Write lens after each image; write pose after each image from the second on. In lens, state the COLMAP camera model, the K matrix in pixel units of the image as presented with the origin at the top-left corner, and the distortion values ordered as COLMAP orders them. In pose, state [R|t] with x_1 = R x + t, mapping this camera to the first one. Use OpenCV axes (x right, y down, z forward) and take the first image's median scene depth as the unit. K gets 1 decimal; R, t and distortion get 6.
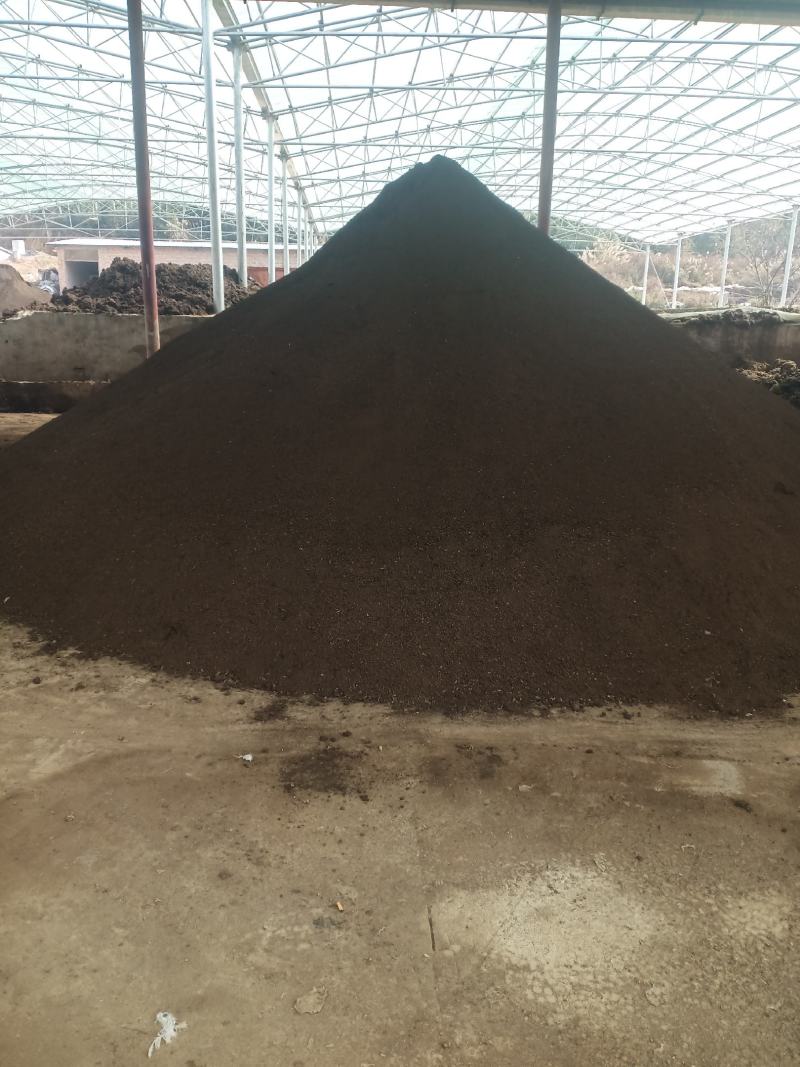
lens RADIAL K [[843.4, 0, 406.3], [0, 843.4, 528.3], [0, 0, 1]] dist [0.047575, -0.068948]
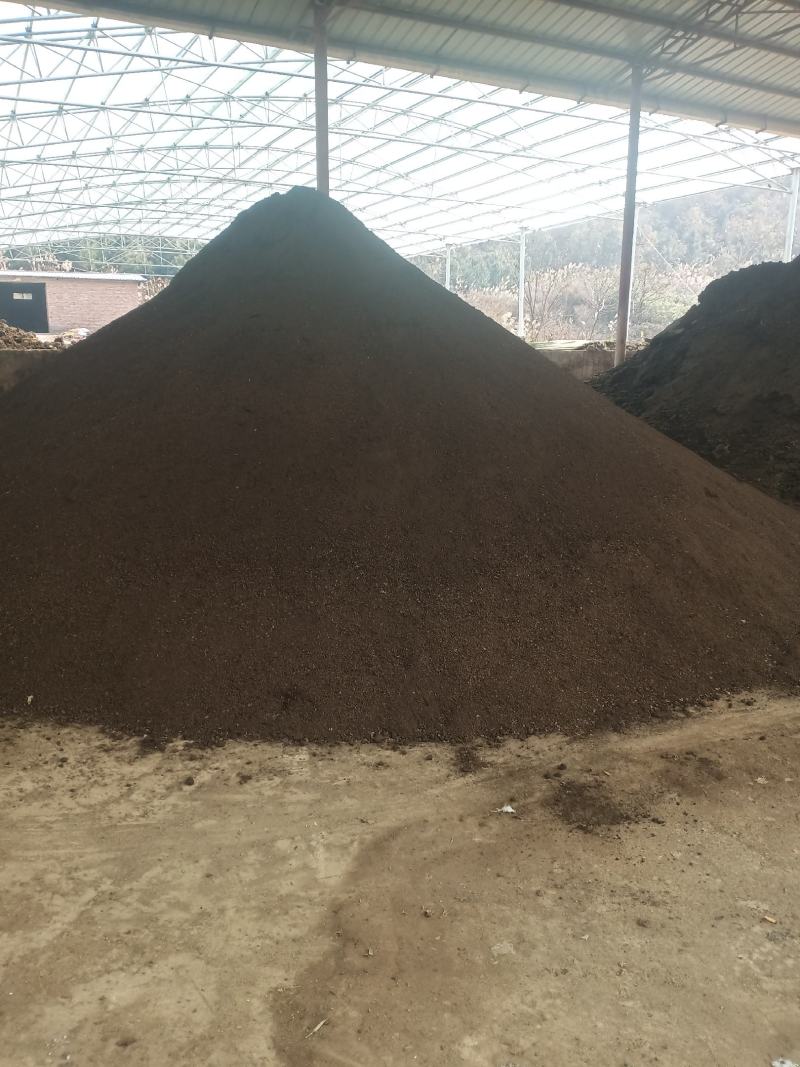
lens RADIAL K [[843.4, 0, 403.7], [0, 843.4, 531.1], [0, 0, 1]] dist [0.047575, -0.068948]
pose [[0.921774, -0.095409, 0.375806, -0.537915], [0.106192, 0.994313, -0.008032, -0.040700], [-0.372903, 0.047311, 0.926663, 0.121458]]
